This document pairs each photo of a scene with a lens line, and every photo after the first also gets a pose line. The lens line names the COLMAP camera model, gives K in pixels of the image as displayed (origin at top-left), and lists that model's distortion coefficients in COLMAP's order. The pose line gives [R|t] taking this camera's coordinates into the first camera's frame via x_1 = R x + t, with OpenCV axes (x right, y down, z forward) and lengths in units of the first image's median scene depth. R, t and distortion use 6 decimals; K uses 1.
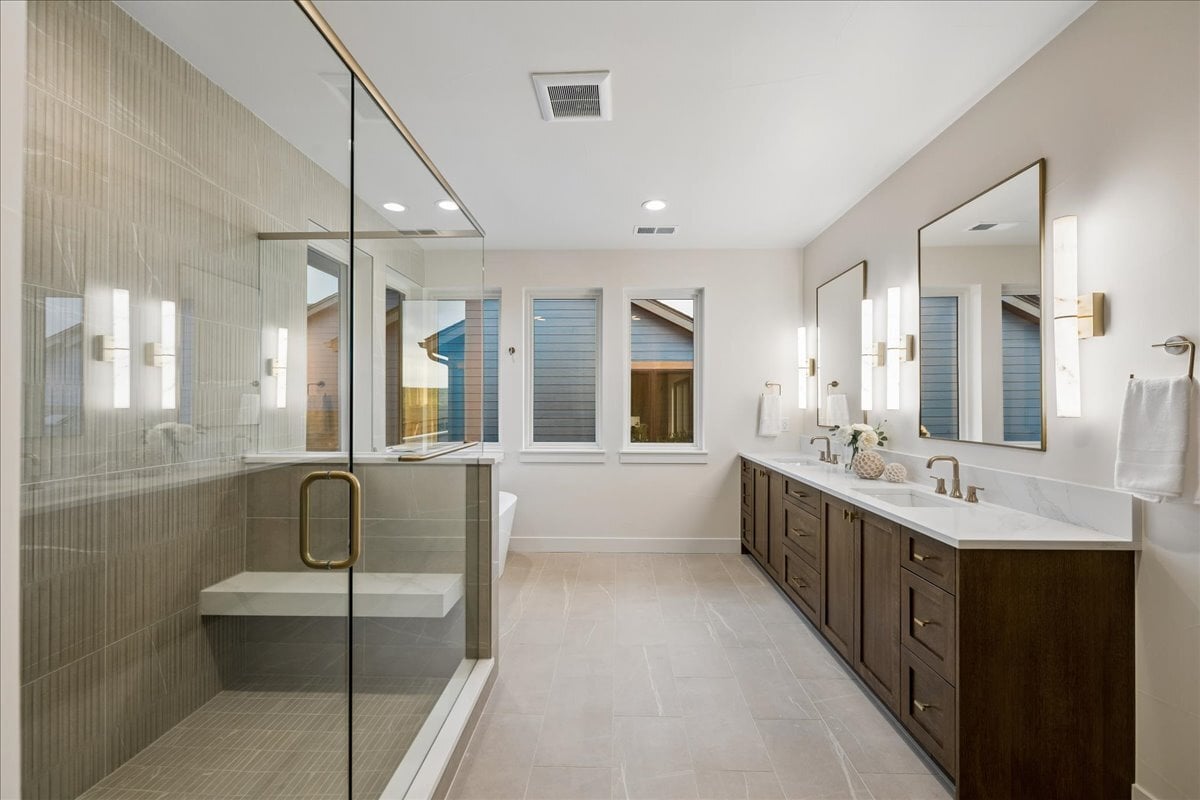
lens RADIAL K [[501.6, 0, 584.3], [0, 501.6, 400.0], [0, 0, 1]] dist [0.000710, 0.000121]
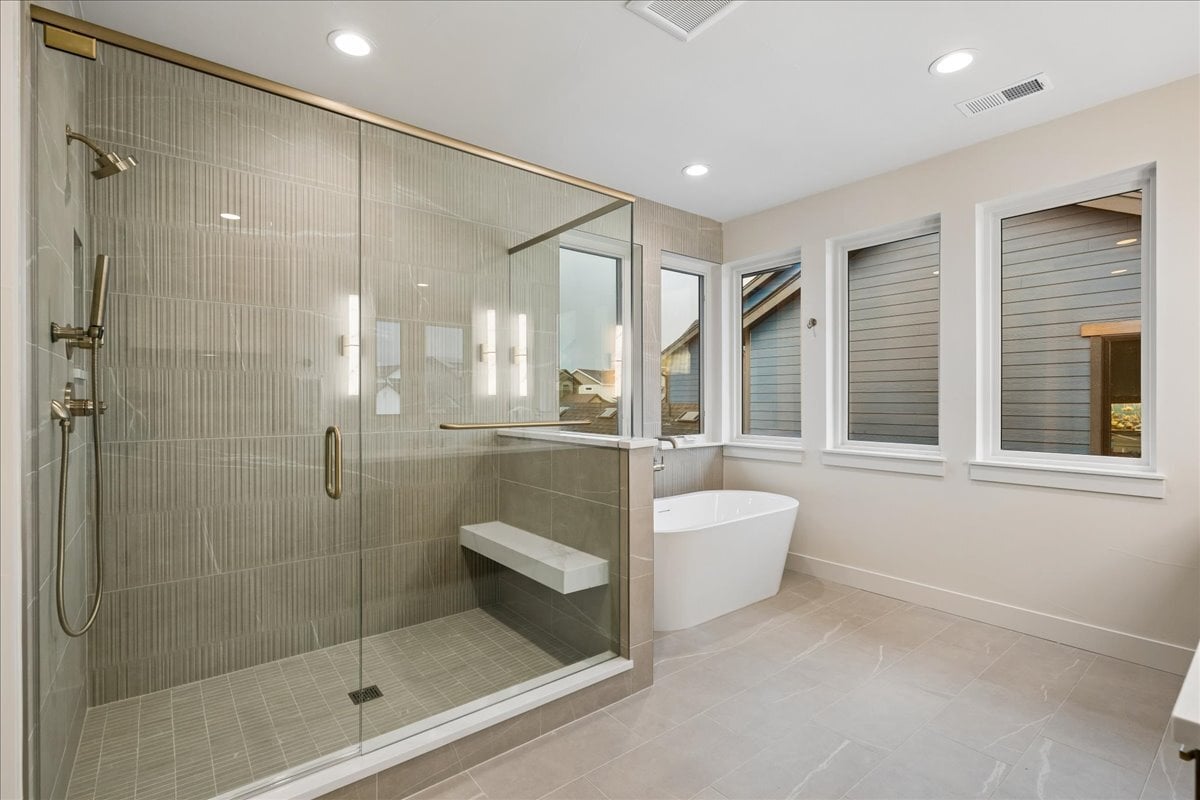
lens RADIAL K [[561.1, 0, 600.3], [0, 561.1, 402.8], [0, 0, 1]] dist [0.002032, 0.000088]
pose [[0.628807, 0.001268, -0.777560, 0.477750], [0.004160, 0.999979, 0.004995, 0.031614], [0.777550, -0.006375, 0.628789, 0.259162]]
